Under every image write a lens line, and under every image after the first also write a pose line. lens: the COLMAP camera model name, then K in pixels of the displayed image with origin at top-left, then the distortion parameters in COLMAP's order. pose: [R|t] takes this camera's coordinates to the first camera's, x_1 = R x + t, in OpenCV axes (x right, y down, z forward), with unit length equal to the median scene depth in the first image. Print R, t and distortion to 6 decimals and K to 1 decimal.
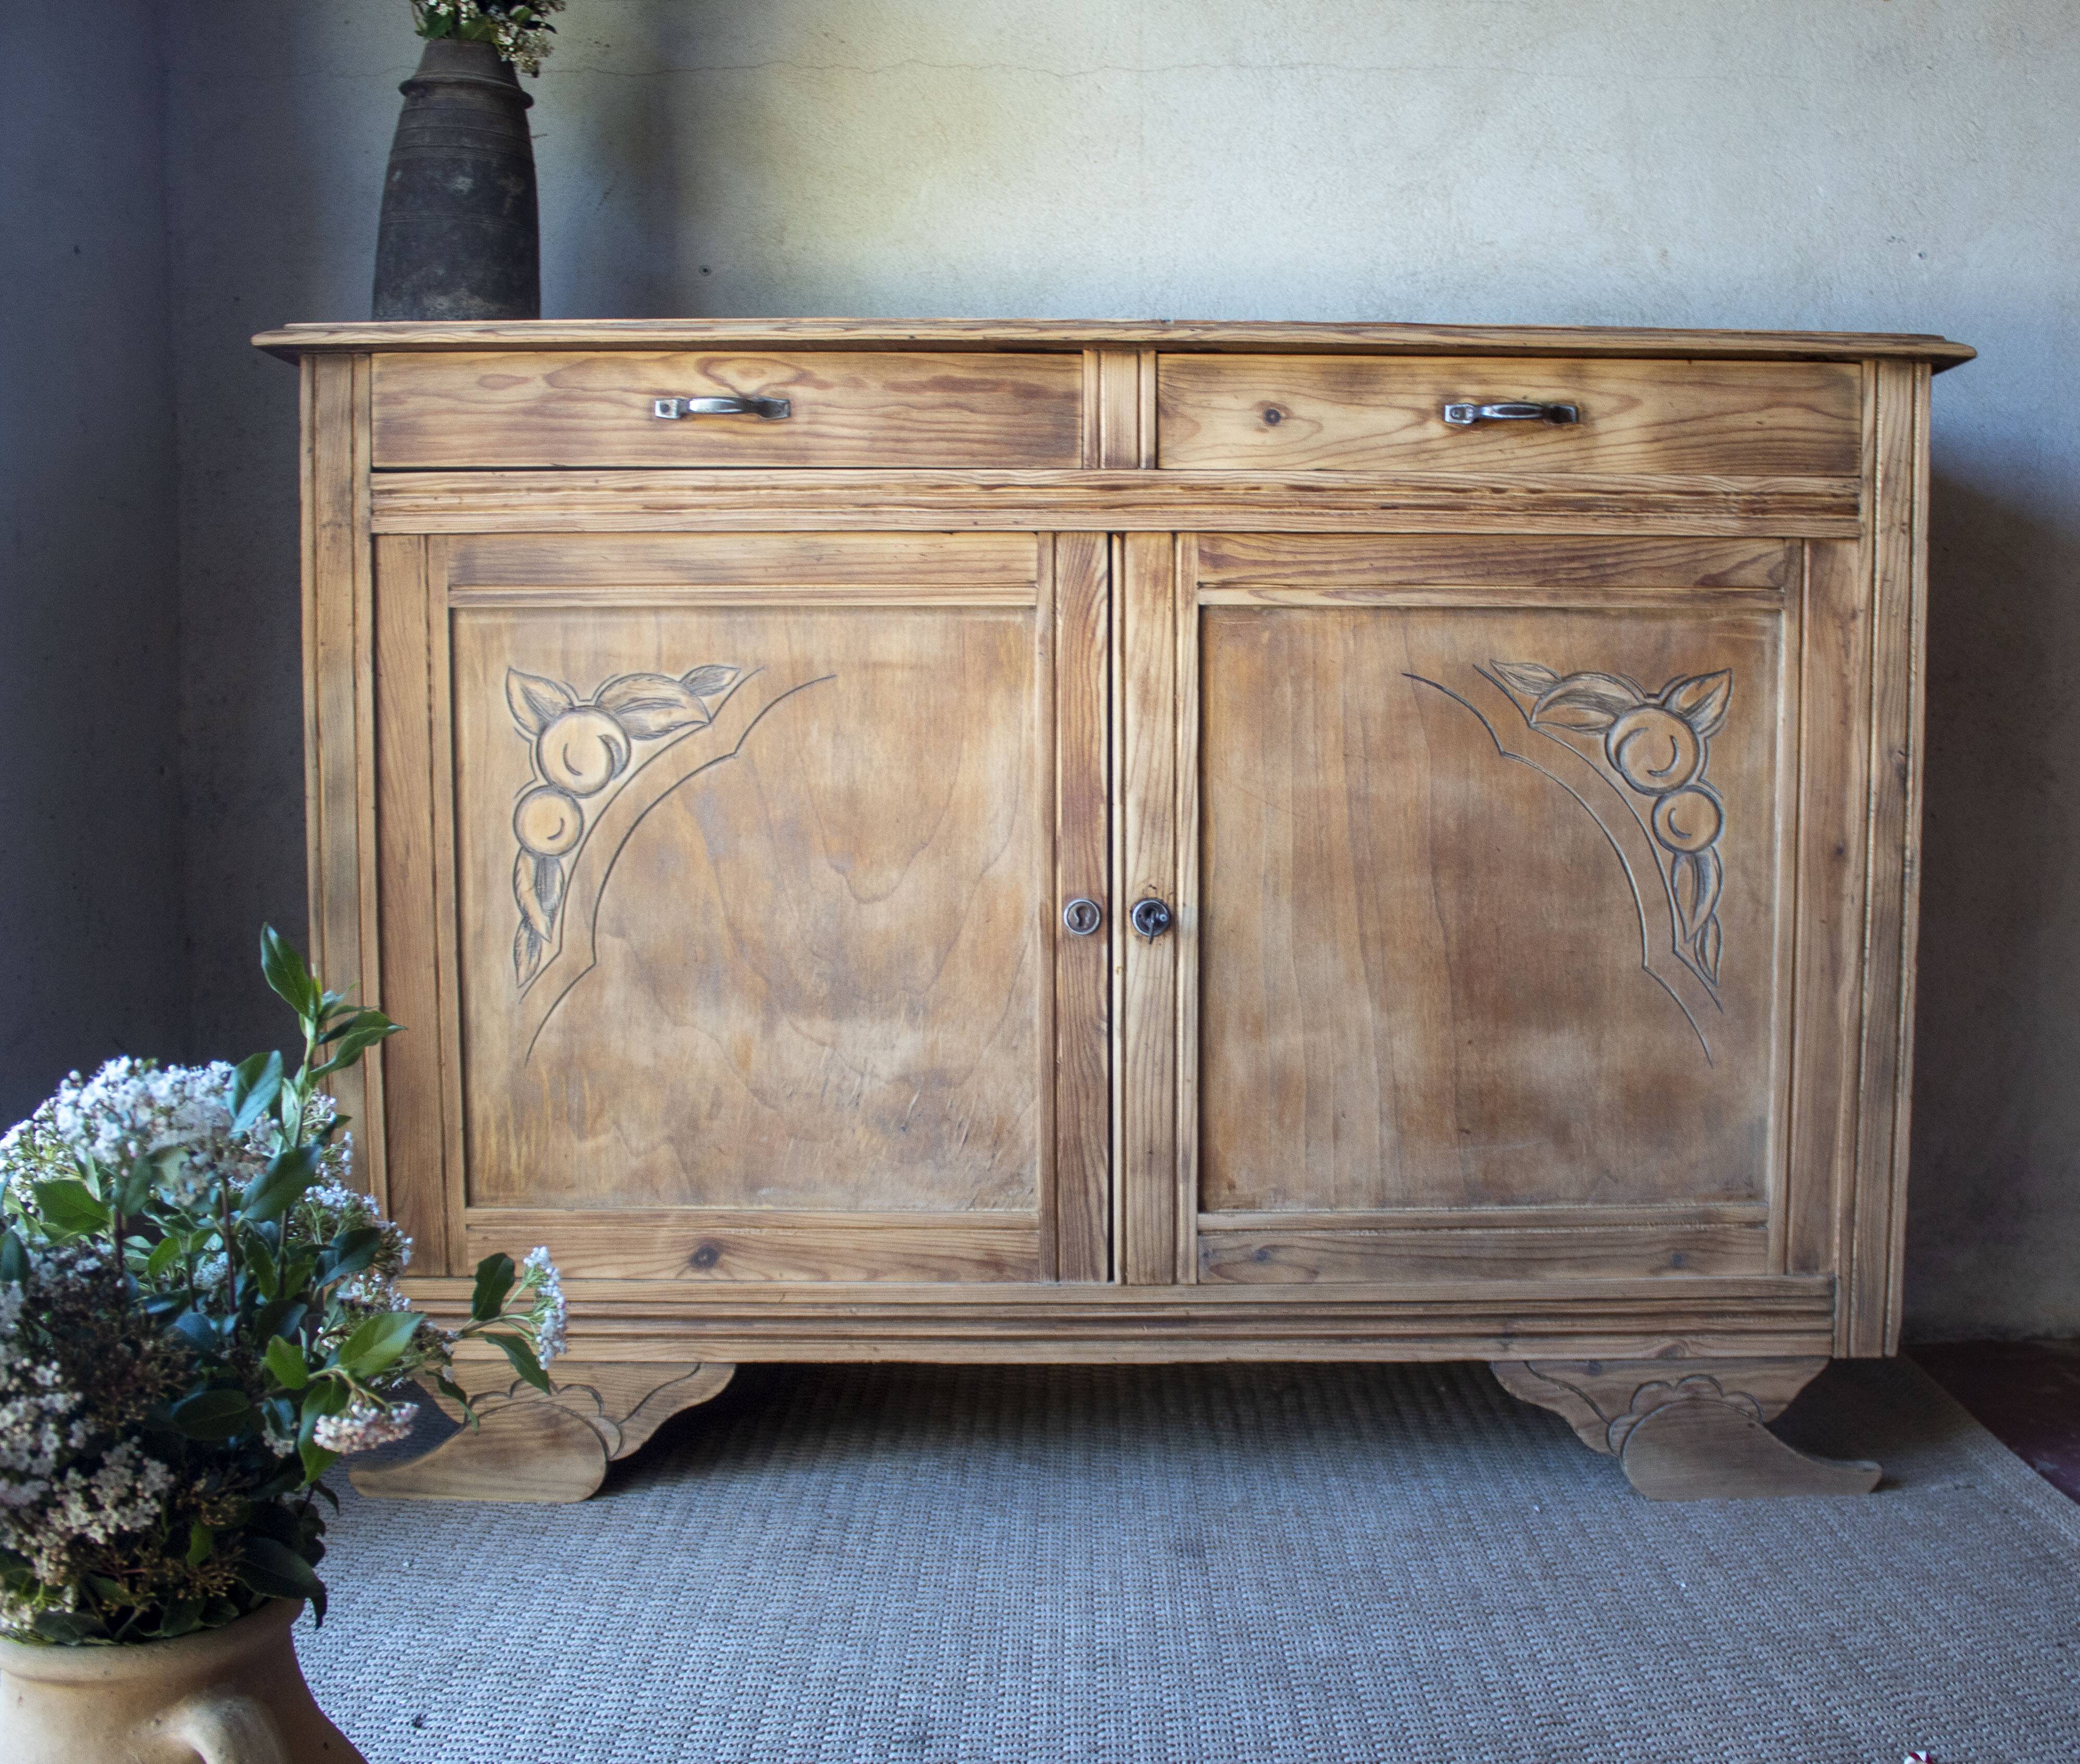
lens RADIAL K [[2220.7, 0, 1148.9], [0, 2220.7, 877.1], [0, 0, 1]] dist [-0.133072, 0.000000]
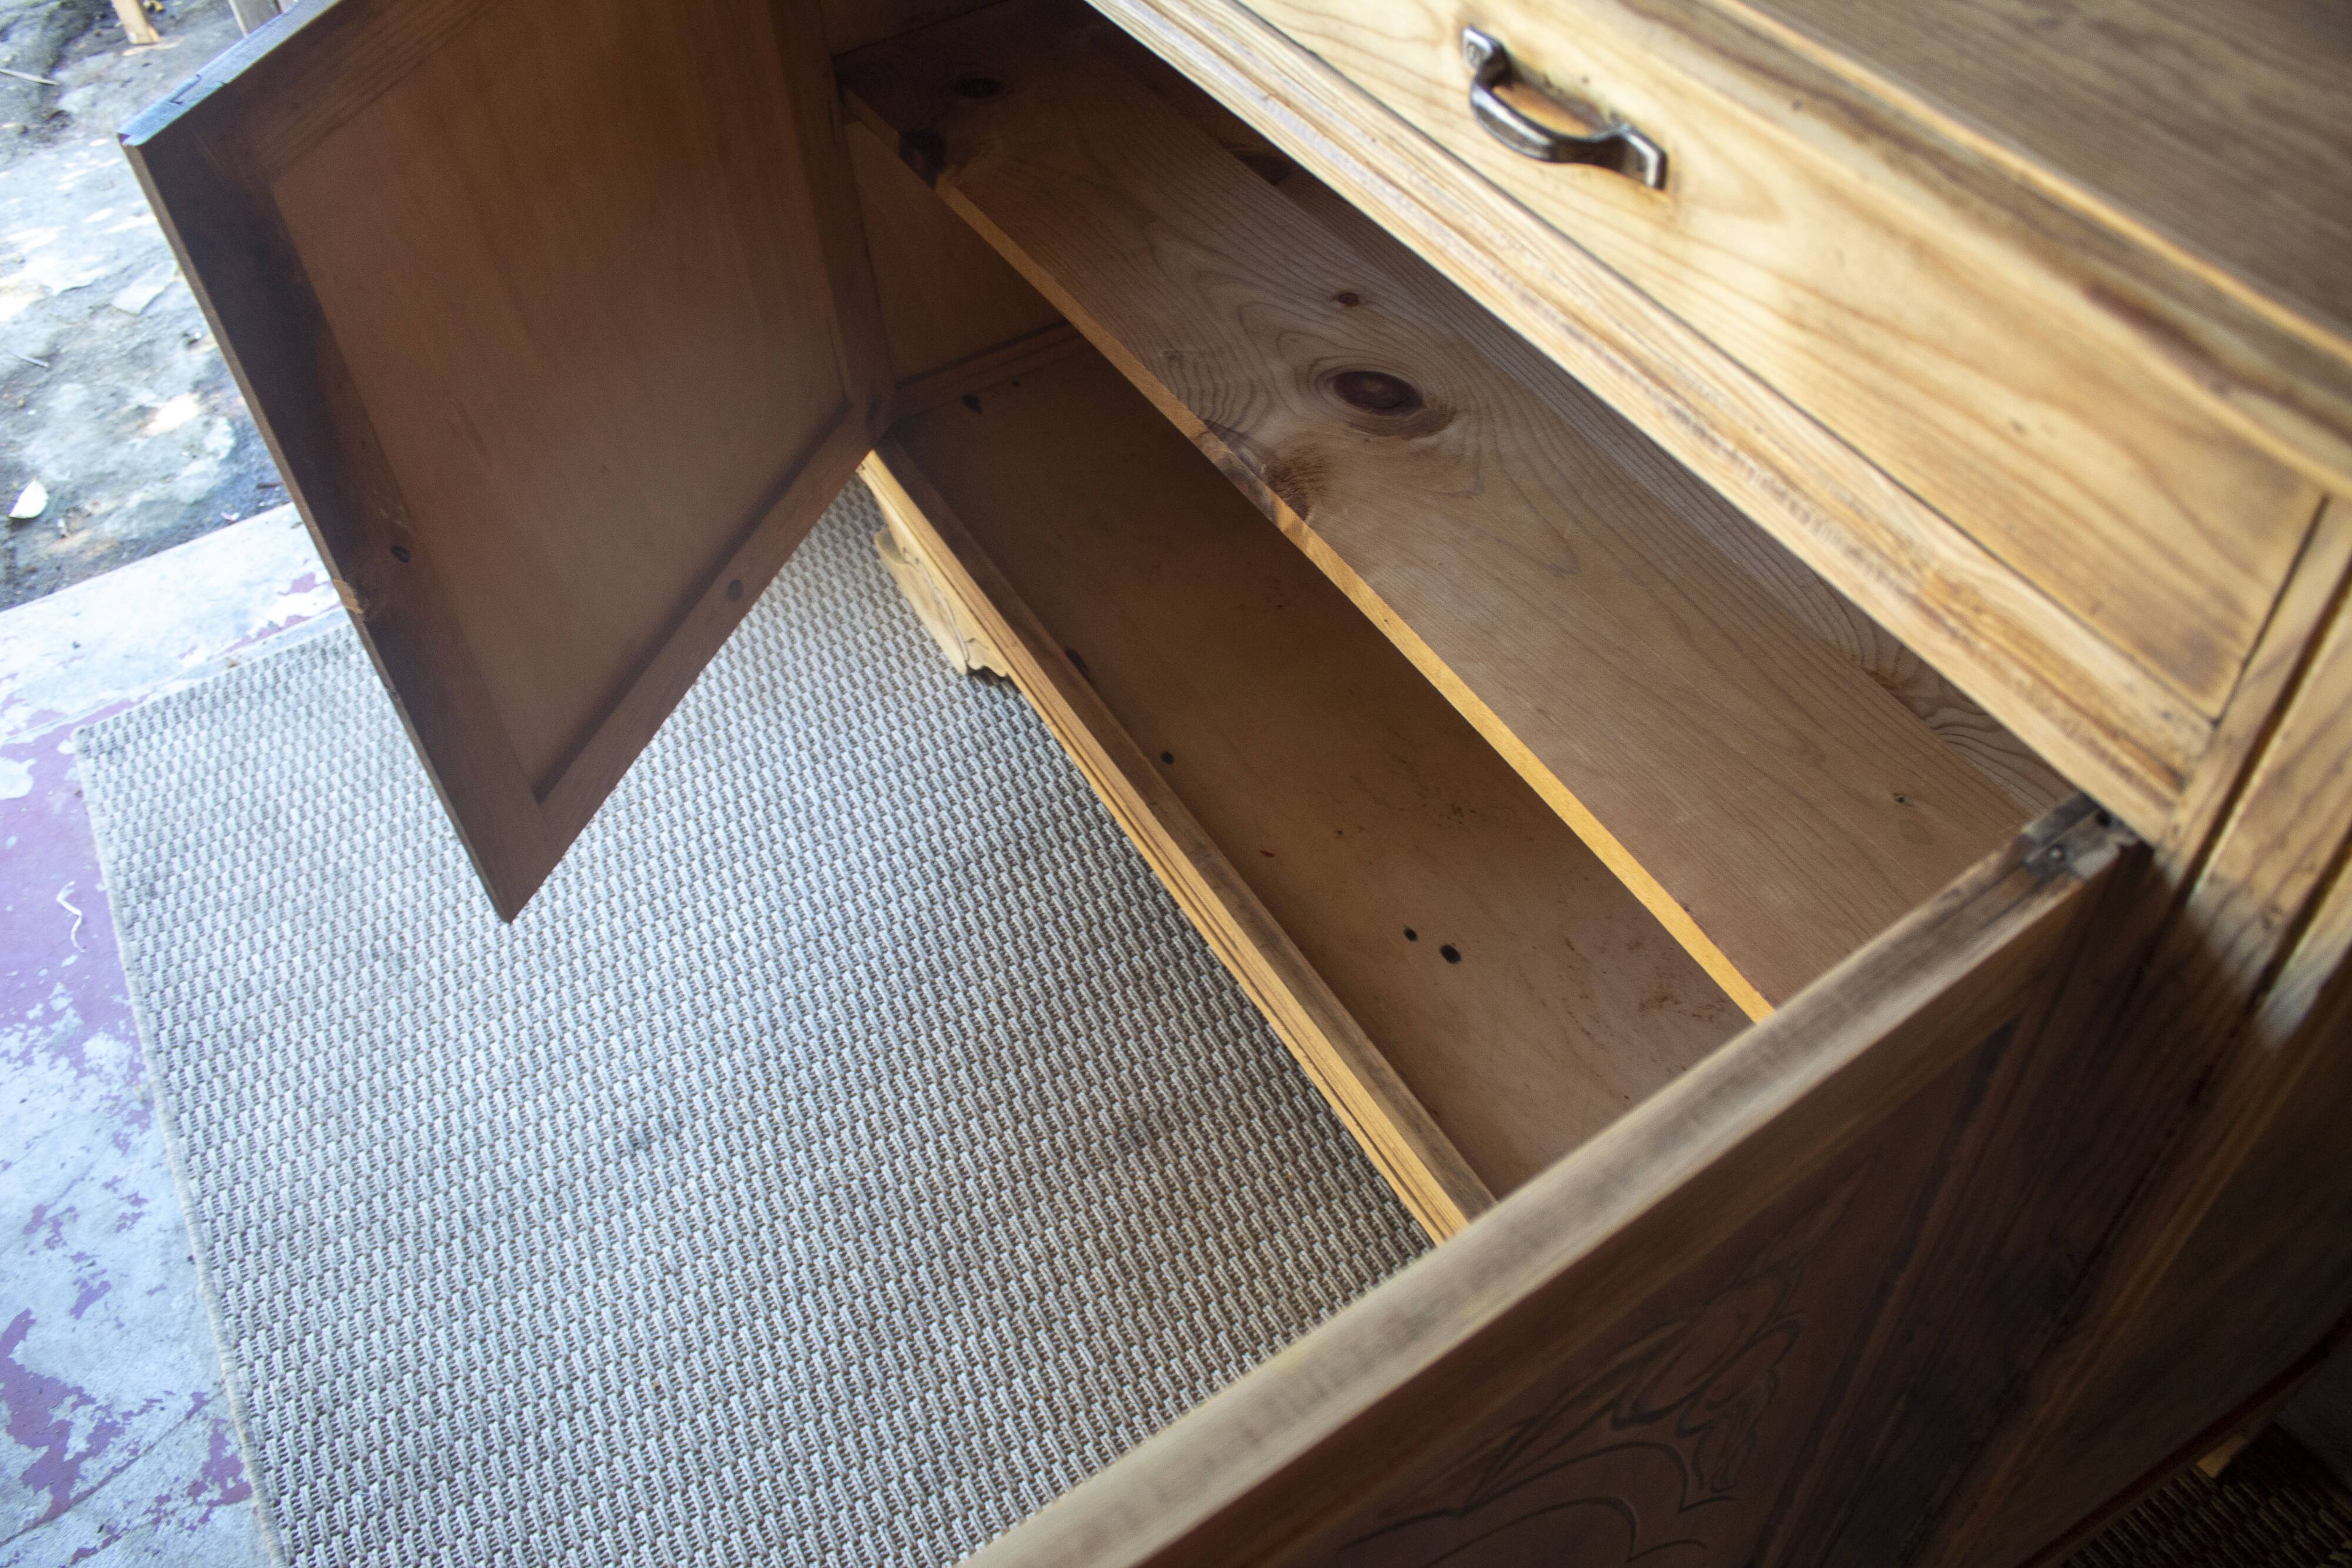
lens RADIAL K [[1935.2, 0, 1164.2], [0, 1935.2, 762.8], [0, 0, 1]] dist [-0.163196, 0.138188]
pose [[0.481156, 0.619422, -0.620327, 0.418612], [-0.016892, 0.714043, 0.699898, -0.362963], [0.876472, -0.326282, 0.354029, 0.752621]]
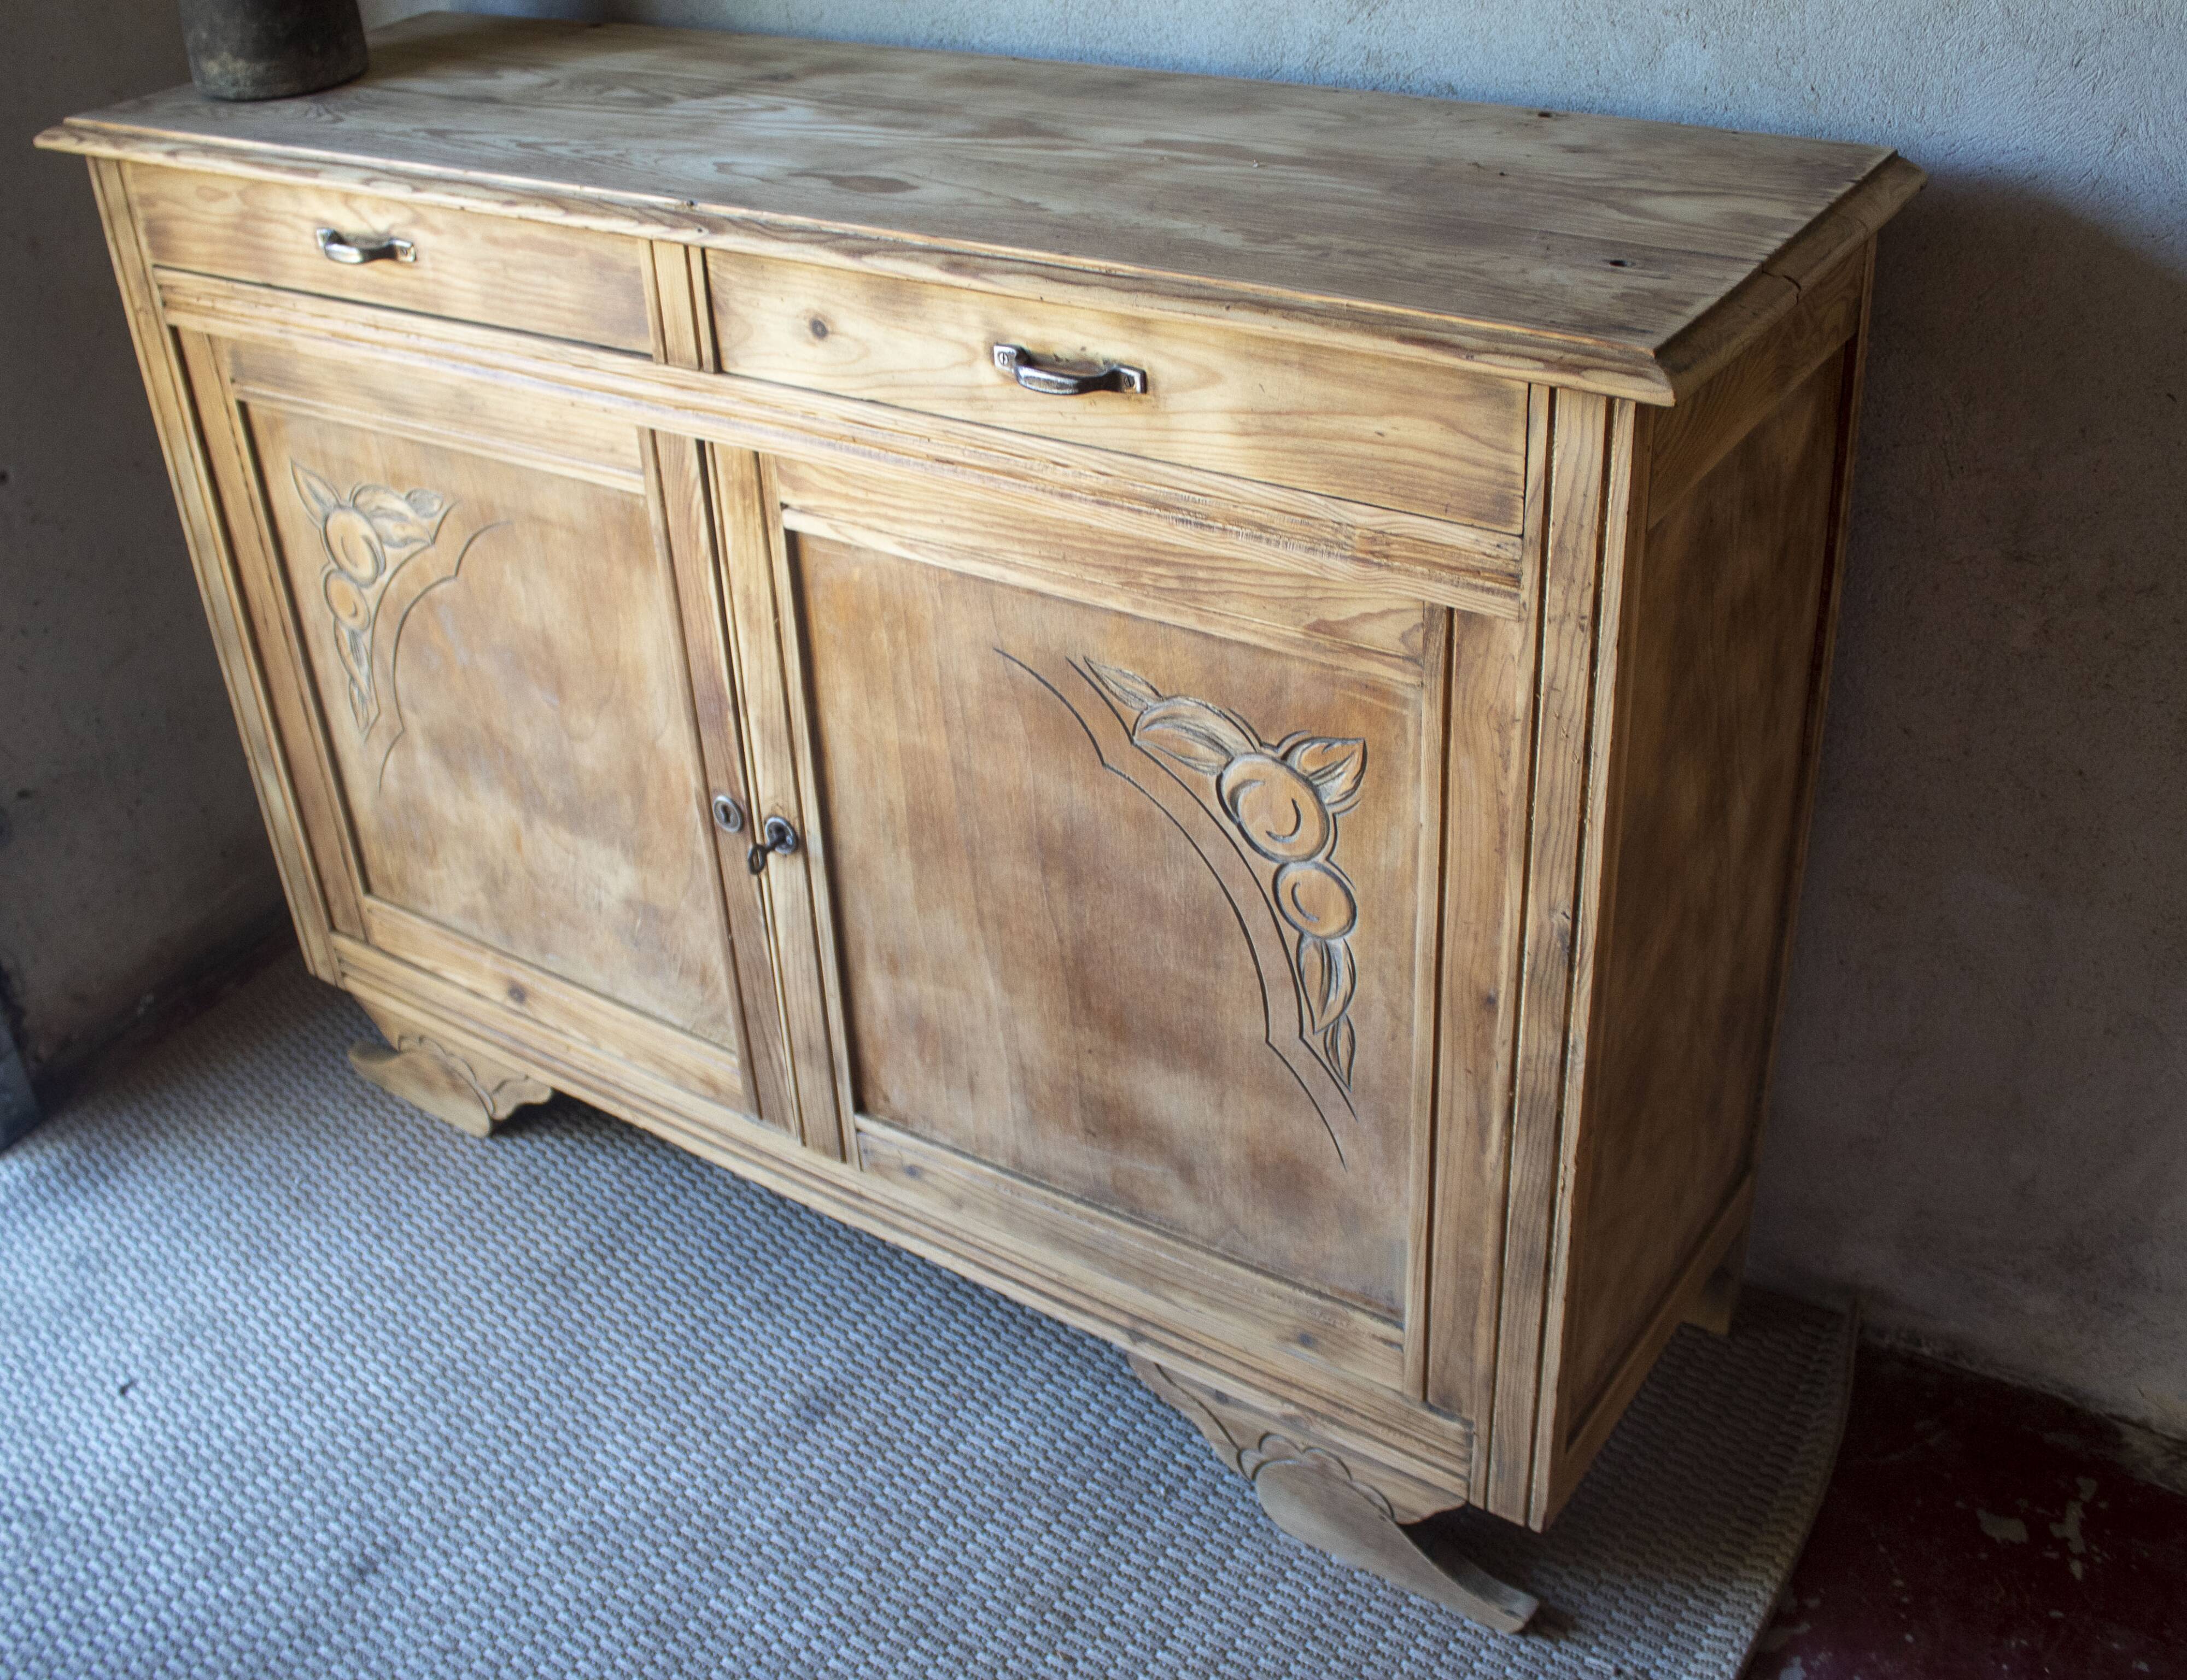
lens RADIAL K [[2236.1, 0, 1032.7], [0, 2236.1, 802.8], [0, 0, 1]] dist [-0.109689, 0.000000]
pose [[0.804356, 0.254730, -0.536771, 0.572735], [0.017223, 0.893056, 0.449616, -0.404295], [0.593898, -0.370897, 0.713948, 0.409907]]
